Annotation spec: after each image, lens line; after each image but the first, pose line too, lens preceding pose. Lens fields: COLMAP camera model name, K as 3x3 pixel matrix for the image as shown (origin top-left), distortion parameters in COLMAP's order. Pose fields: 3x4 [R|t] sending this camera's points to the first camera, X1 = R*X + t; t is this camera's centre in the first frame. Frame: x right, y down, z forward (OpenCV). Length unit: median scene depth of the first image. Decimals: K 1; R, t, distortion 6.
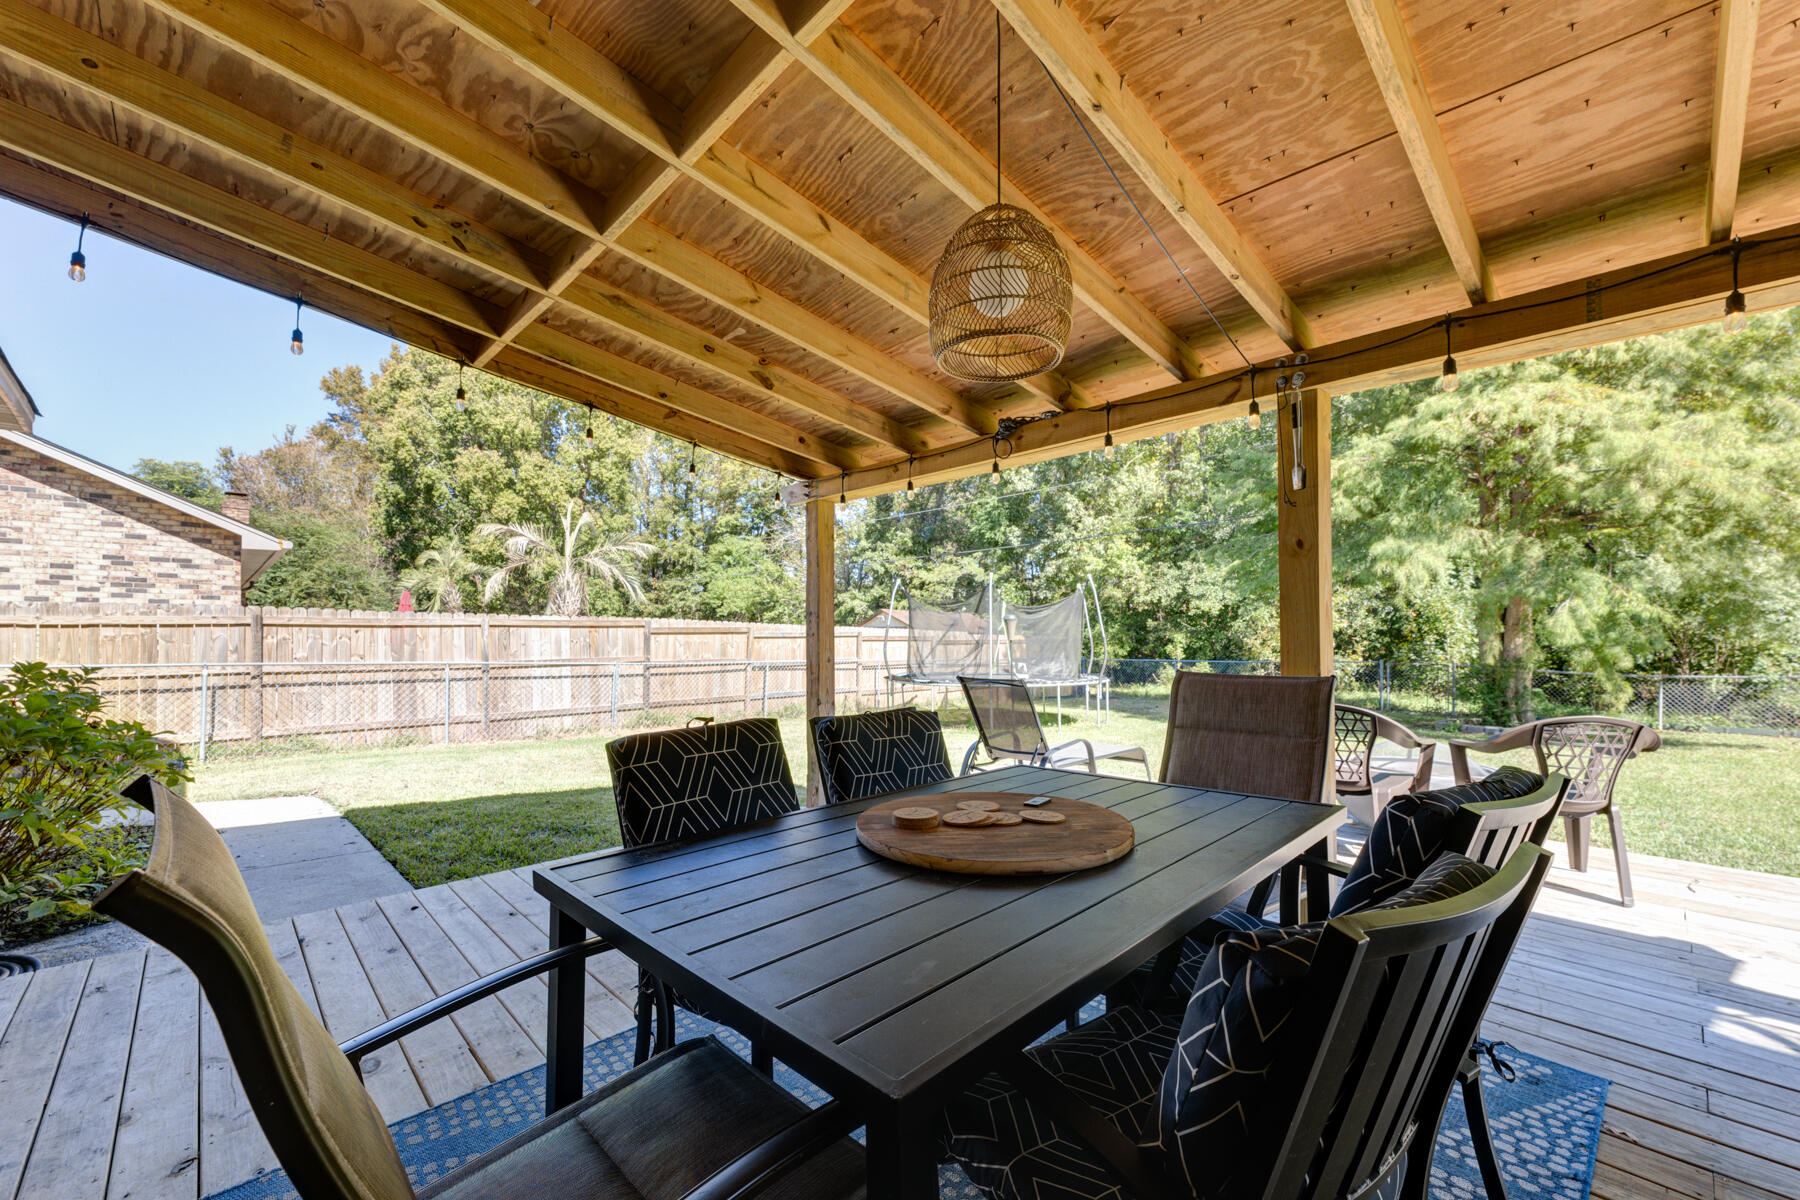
lens RADIAL K [[728.1, 0, 890.4], [0, 728.1, 612.7], [0, 0, 1]] dist [0.008885, 0.000117]
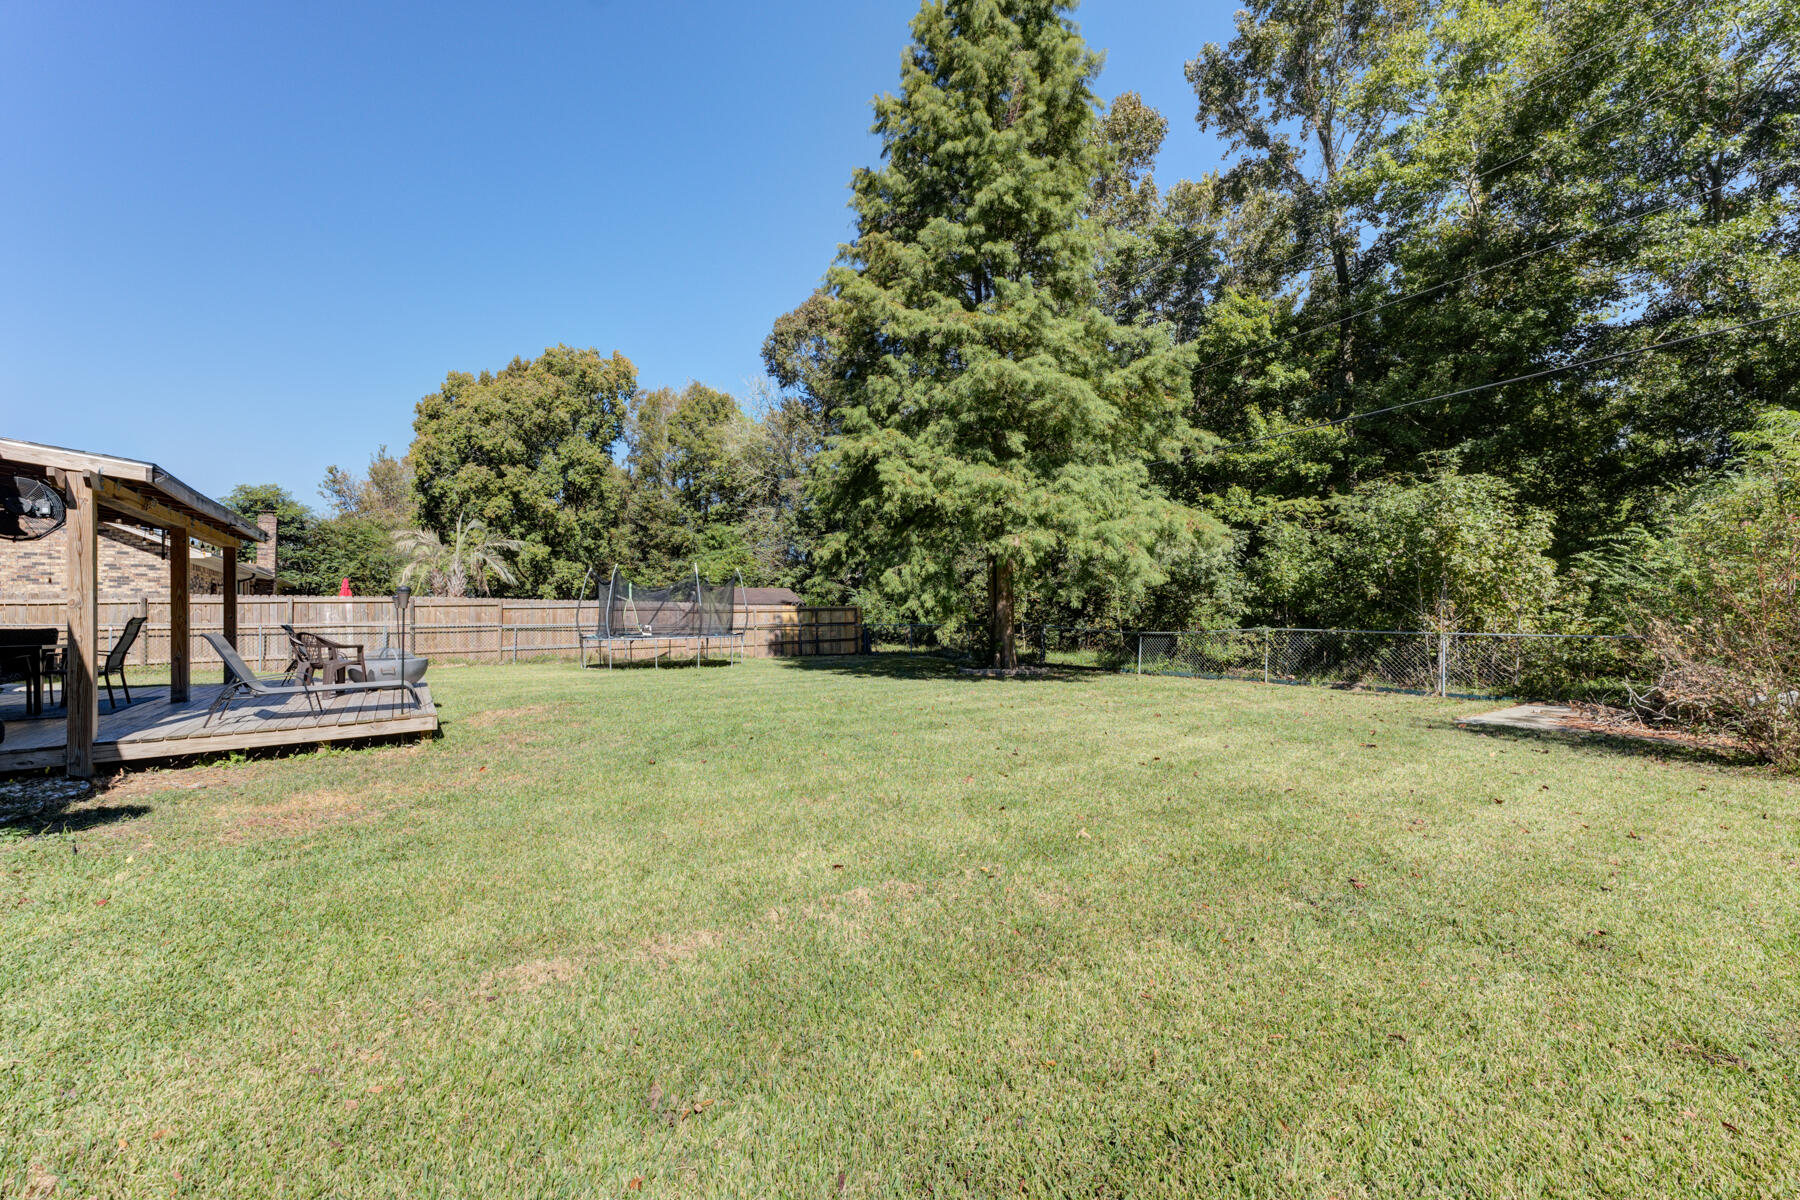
lens RADIAL K [[728.1, 0, 911.6], [0, 728.1, 592.1], [0, 0, 1]] dist [0.008885, 0.000117]
pose [[0.985084, -0.008979, -0.171842, 0.434592], [0.010945, 0.999885, 0.010494, -0.003068], [0.171728, -0.012219, 0.985069, -0.155043]]
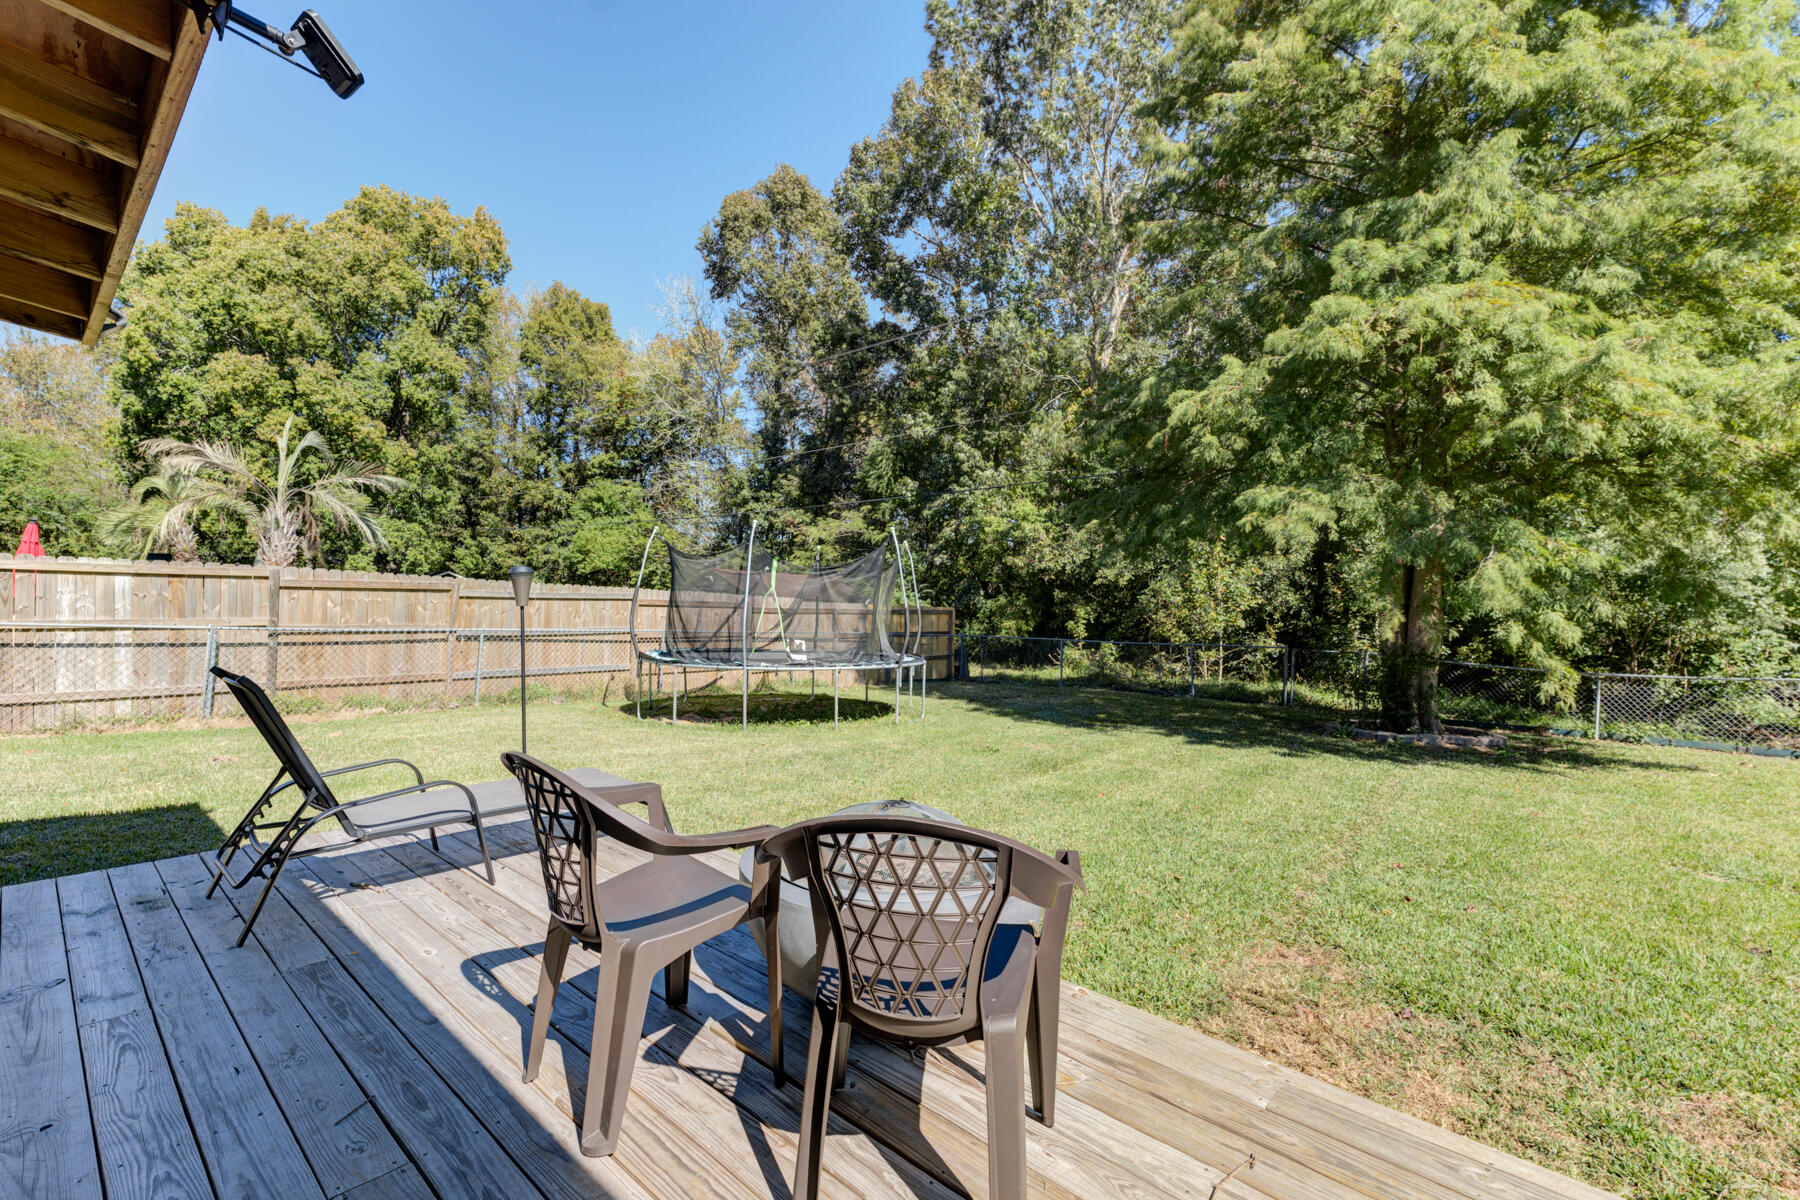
lens RADIAL K [[787.2, 0, 885.0], [0, 787.2, 607.4], [0, 0, 1]] dist [0.023562, -0.003976]
pose [[0.997994, 0.027283, 0.057132, 0.099709], [-0.029462, 0.998857, 0.037650, 0.000322], [-0.056039, -0.039258, 0.997656, 0.079044]]
